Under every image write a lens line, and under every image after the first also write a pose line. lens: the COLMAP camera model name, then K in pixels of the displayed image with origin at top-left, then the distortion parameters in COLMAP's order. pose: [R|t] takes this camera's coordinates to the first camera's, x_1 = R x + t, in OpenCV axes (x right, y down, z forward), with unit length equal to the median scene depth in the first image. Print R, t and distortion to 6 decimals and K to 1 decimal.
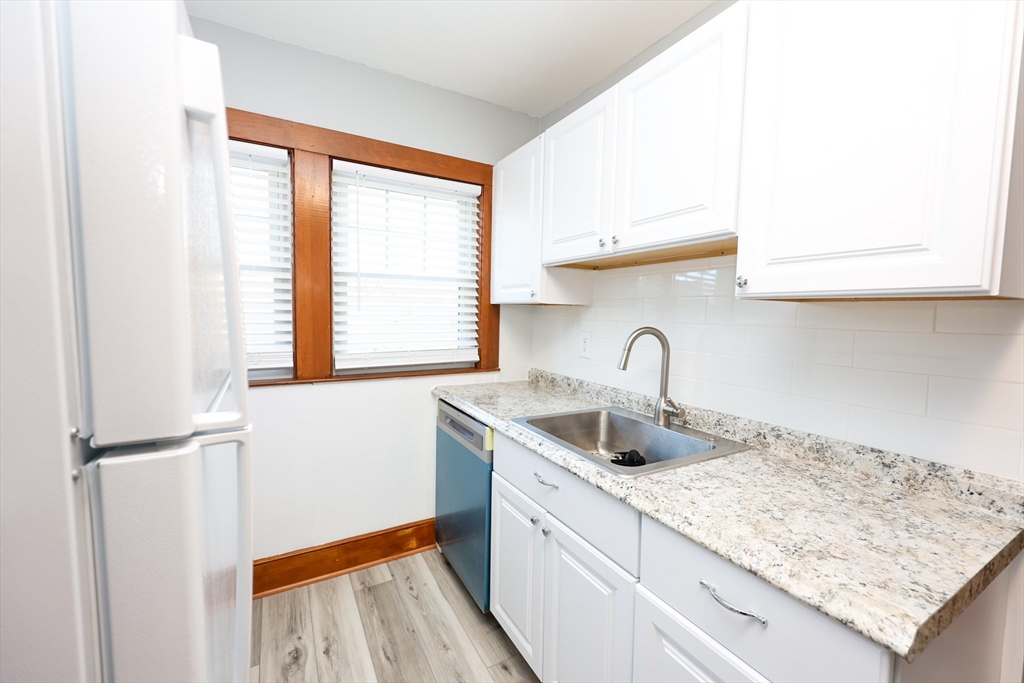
lens RADIAL K [[413.3, 0, 511.0], [0, 413.3, 341.4], [0, 0, 1]] dist [-0.001033, -0.000662]
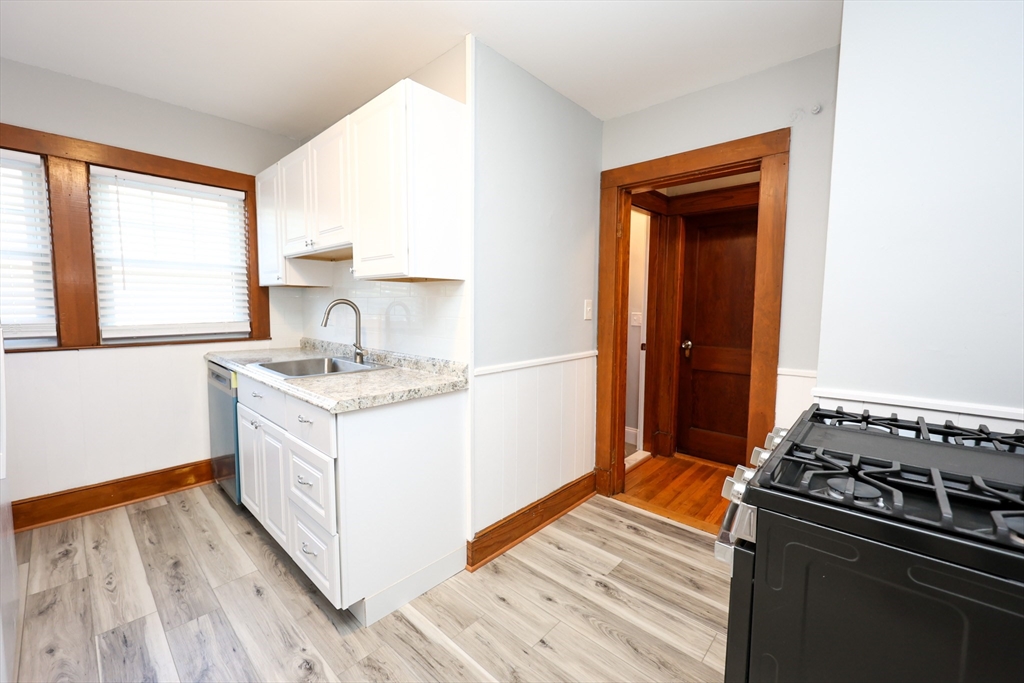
lens RADIAL K [[413.3, 0, 511.3], [0, 413.3, 338.9], [0, 0, 1]] dist [-0.001033, -0.000662]
pose [[0.952090, -0.031665, 0.304174, 0.353415], [0.026159, 0.999412, 0.022161, 0.074906], [-0.304697, -0.013143, 0.952359, -0.524652]]
